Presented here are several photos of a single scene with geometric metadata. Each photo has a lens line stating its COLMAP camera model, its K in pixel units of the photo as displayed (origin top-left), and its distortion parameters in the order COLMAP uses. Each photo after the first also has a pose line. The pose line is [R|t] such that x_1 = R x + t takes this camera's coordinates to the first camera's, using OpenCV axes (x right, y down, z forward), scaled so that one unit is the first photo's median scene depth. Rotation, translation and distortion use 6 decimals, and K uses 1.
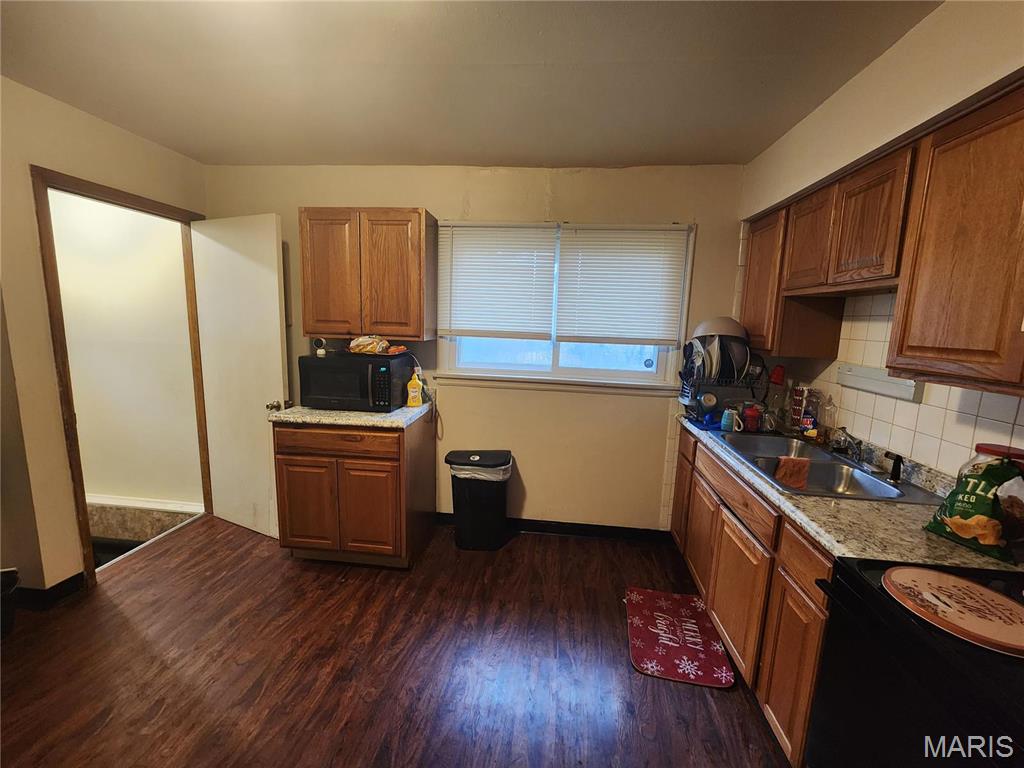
lens RADIAL K [[419.6, 0, 515.7], [0, 419.6, 380.5], [0, 0, 1]] dist [-0.001348, 0.000007]
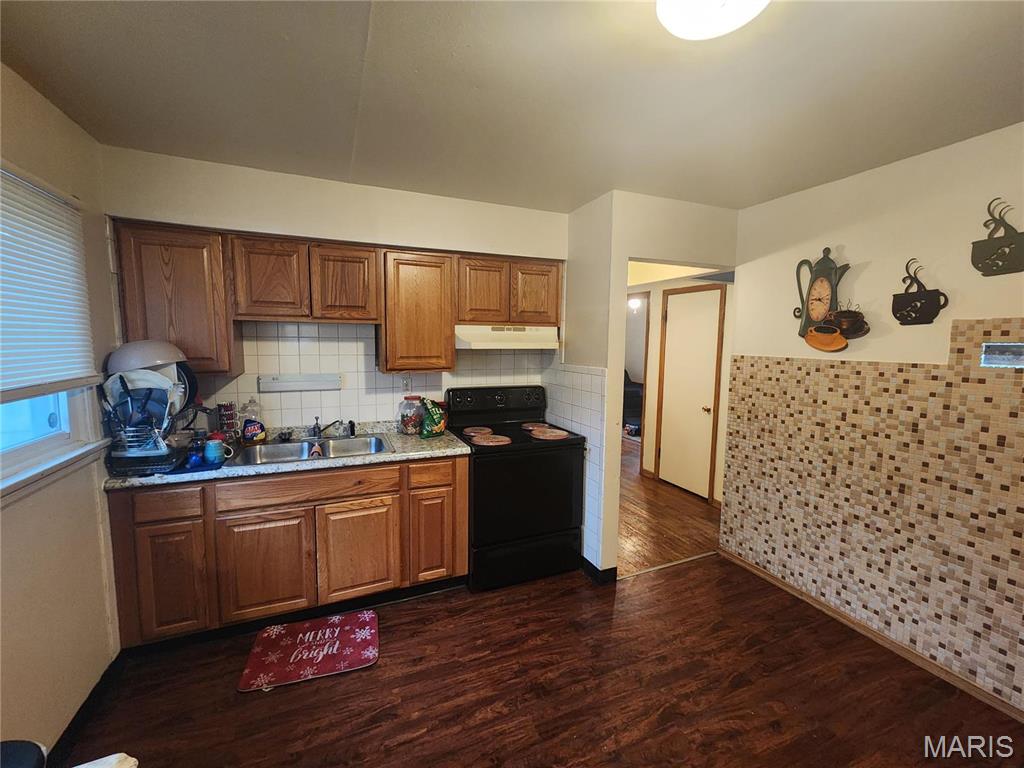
lens RADIAL K [[419.6, 0, 511.9], [0, 419.6, 385.0], [0, 0, 1]] dist [-0.001348, 0.000007]
pose [[-0.493760, -0.130691, 0.859721, -0.661455], [0.097336, 0.974123, 0.203985, -0.193640], [-0.864133, 0.184402, -0.468262, 0.946203]]
